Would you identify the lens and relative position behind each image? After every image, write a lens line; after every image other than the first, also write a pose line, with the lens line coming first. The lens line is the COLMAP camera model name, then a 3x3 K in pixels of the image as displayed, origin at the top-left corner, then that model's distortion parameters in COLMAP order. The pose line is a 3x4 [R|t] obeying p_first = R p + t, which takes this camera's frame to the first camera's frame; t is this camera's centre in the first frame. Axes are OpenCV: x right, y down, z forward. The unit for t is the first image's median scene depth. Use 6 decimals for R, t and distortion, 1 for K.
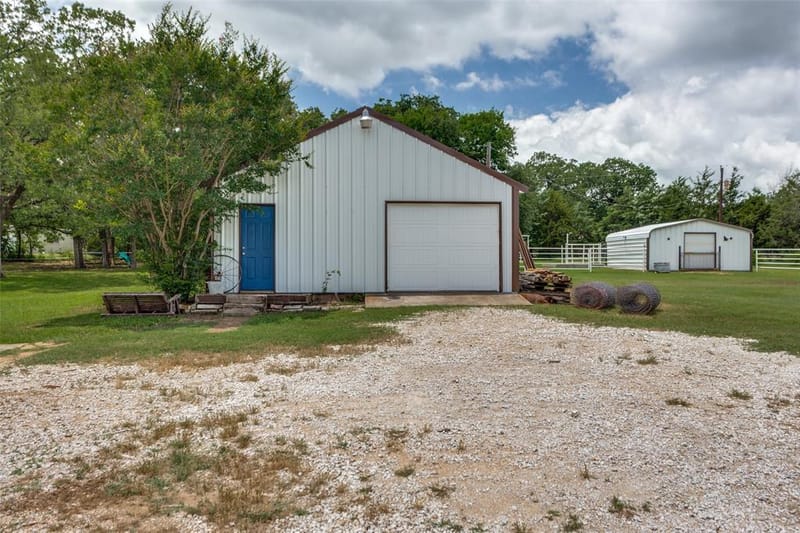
lens RADIAL K [[641.3, 0, 400.0], [0, 641.3, 266.5], [0, 0, 1]] dist [-0.002636, -0.003434]
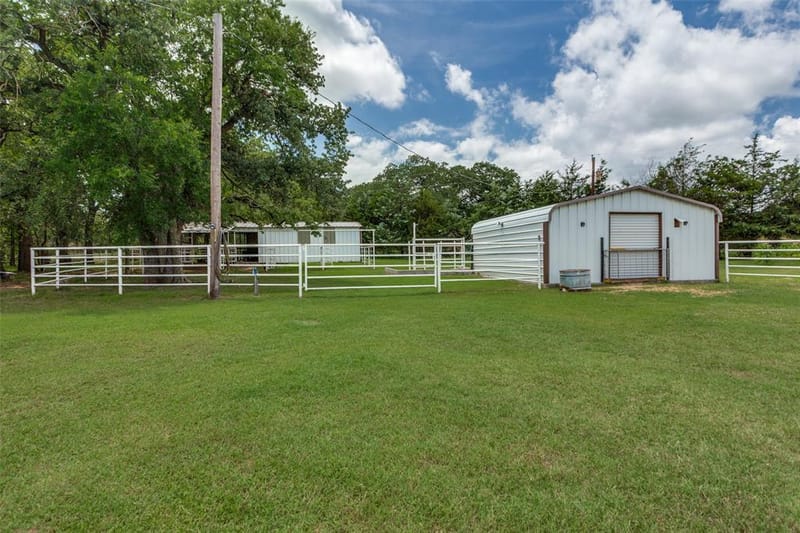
lens RADIAL K [[641.3, 0, 400.0], [0, 641.3, 266.5], [0, 0, 1]] dist [-0.002636, -0.003434]
pose [[0.981311, -0.017631, 0.191621, 0.165975], [0.017602, 0.999843, 0.001854, -0.011433], [-0.191624, 0.001554, 0.981467, 0.499853]]
